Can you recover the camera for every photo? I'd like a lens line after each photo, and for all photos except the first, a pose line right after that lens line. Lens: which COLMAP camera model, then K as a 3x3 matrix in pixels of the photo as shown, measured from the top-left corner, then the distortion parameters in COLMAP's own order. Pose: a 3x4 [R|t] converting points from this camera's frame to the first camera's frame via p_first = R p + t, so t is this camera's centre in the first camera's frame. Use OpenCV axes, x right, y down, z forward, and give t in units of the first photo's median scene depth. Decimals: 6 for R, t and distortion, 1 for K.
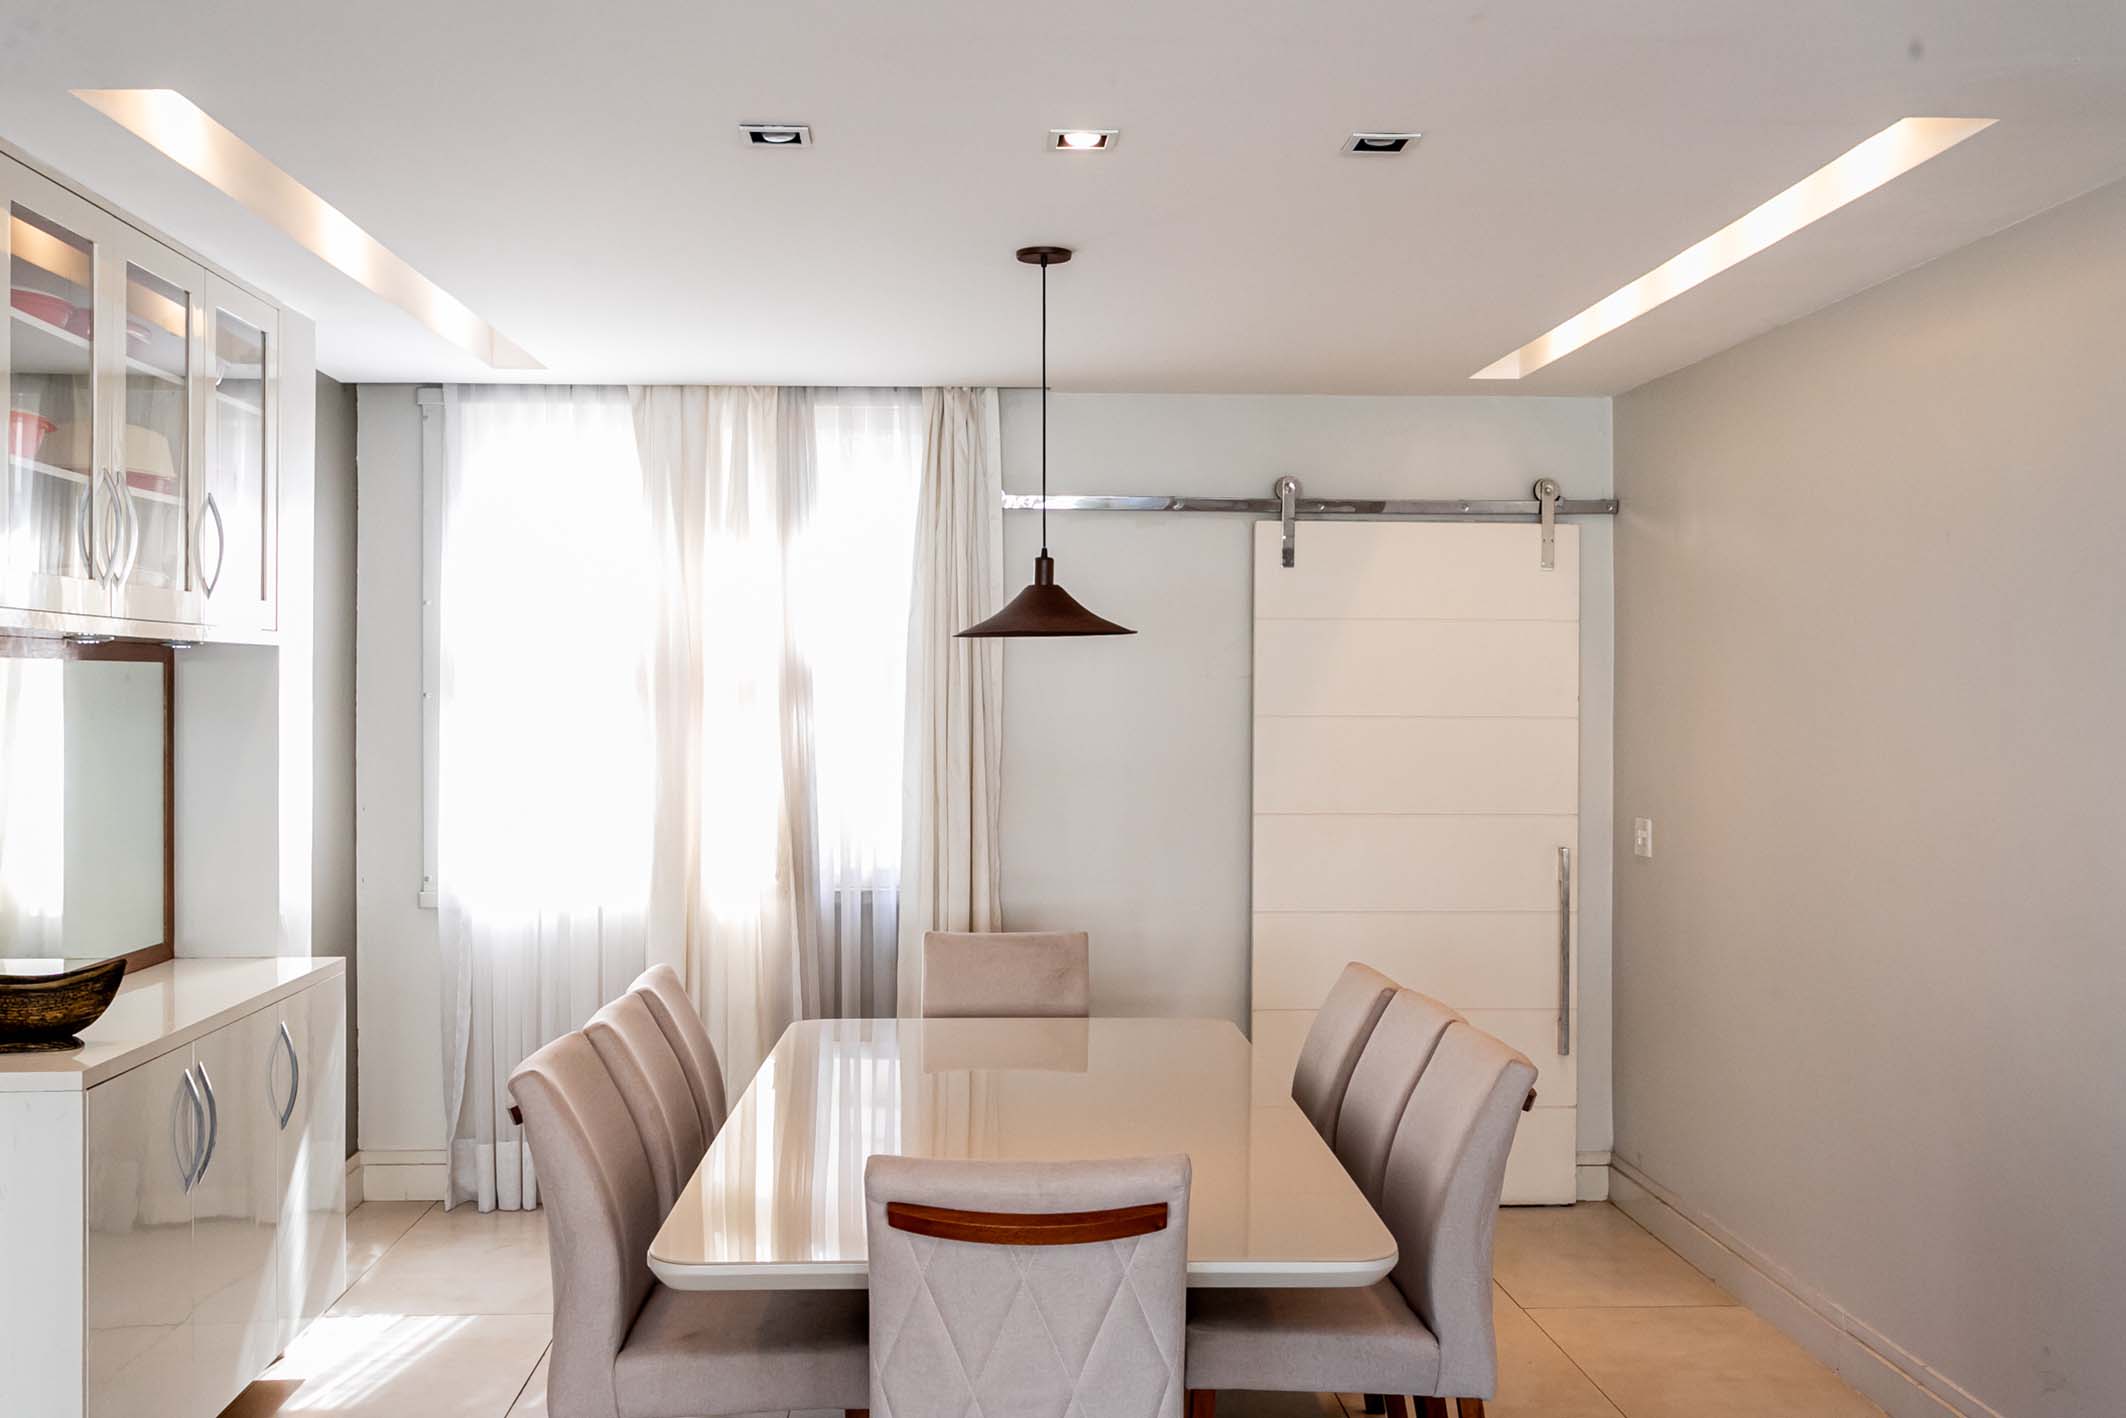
lens RADIAL K [[2026.9, 0, 1083.5], [0, 2026.9, 718.1], [0, 0, 1]] dist [-0.003248, 0.000000]
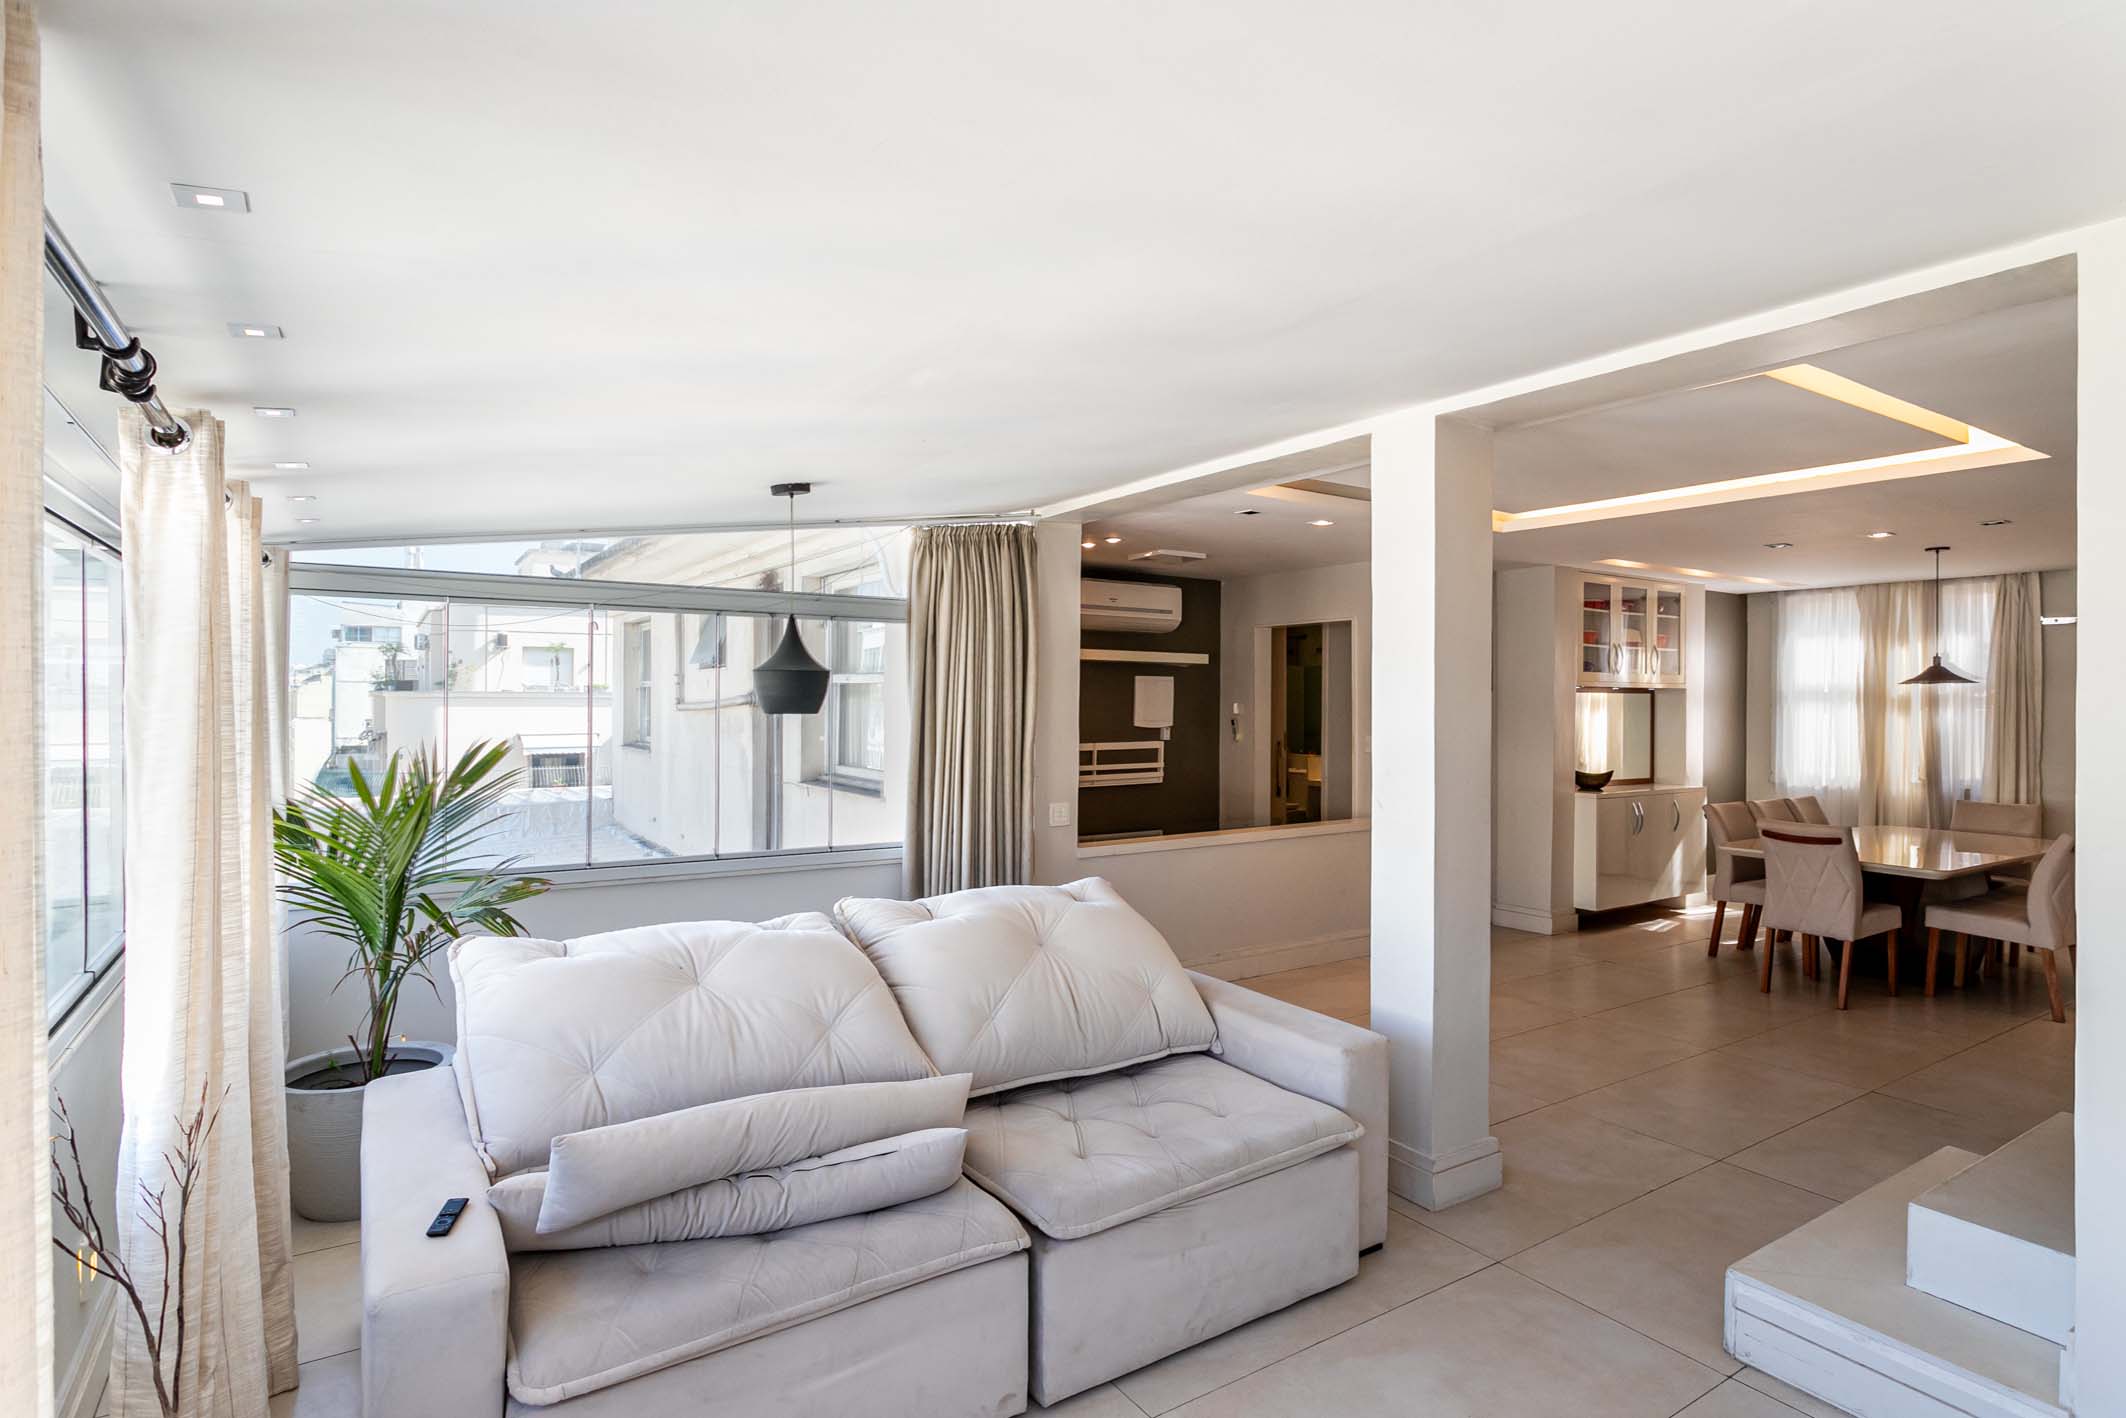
lens RADIAL K [[1084.3, 0, 1072.9], [0, 1084.3, 696.2], [0, 0, 1]] dist [-0.002756, 0.000415]
pose [[0.495111, -0.000576, -0.868829, 0.483387], [-0.018843, 0.999757, -0.011401, 0.012139], [0.868625, 0.022016, 0.494981, -0.552234]]
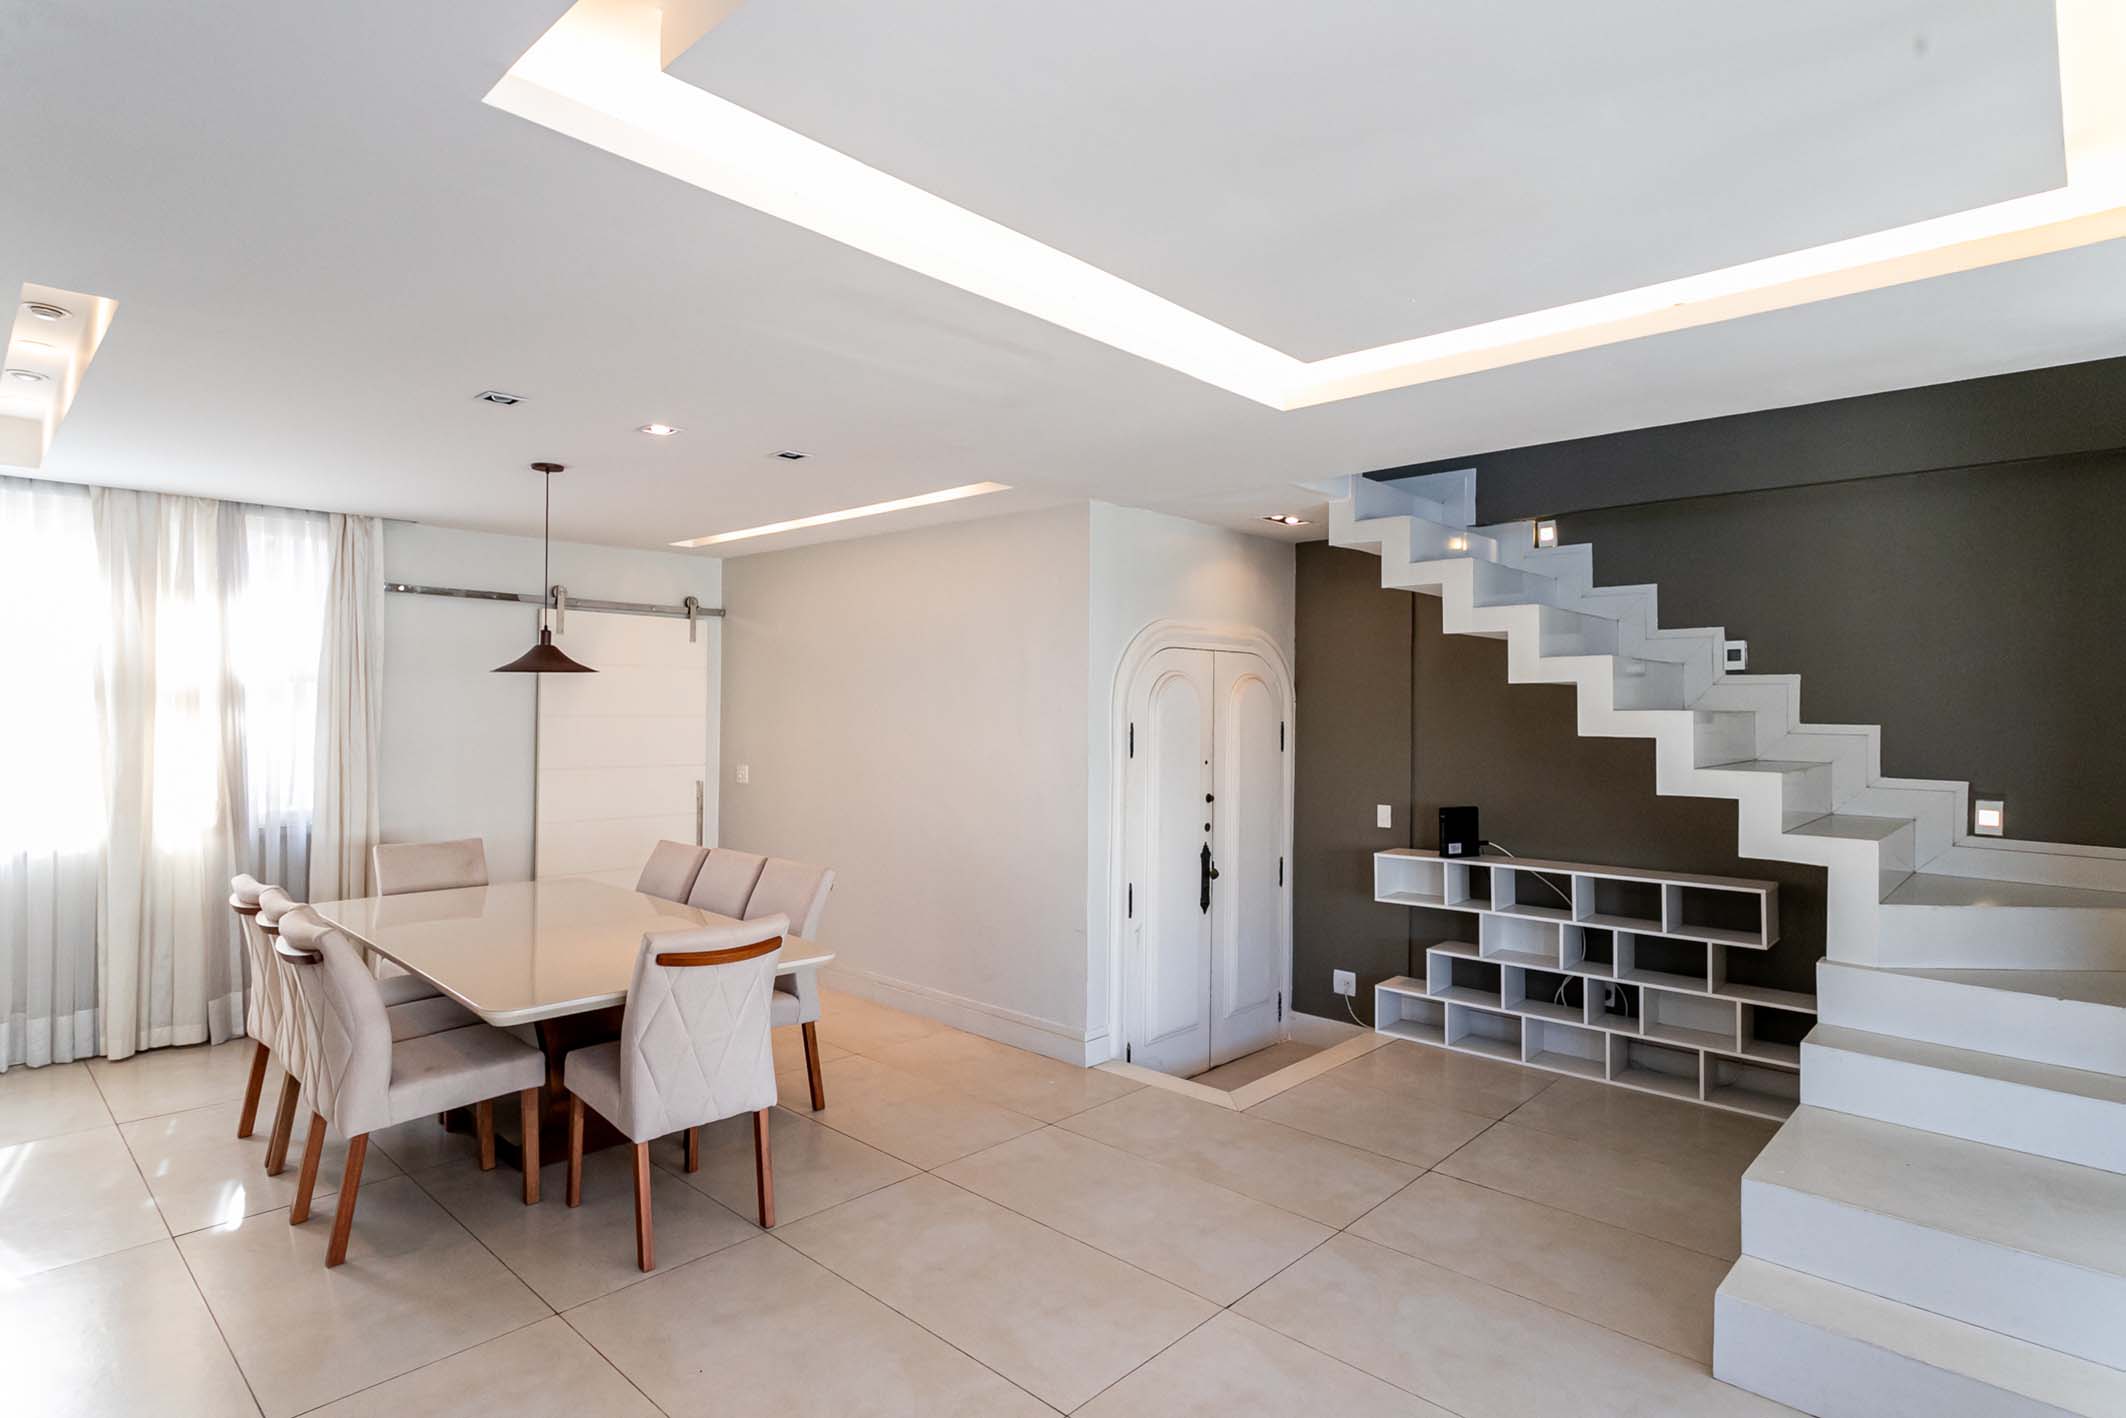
lens RADIAL K [[1084.3, 0, 1073.5], [0, 1084.3, 704.9], [0, 0, 1]] dist [-0.002756, 0.000415]
pose [[0.726766, 0.005791, 0.686861, -0.242361], [0.001534, 0.999948, -0.010054, 0.000072], [-0.686884, 0.008360, 0.726719, -0.036359]]
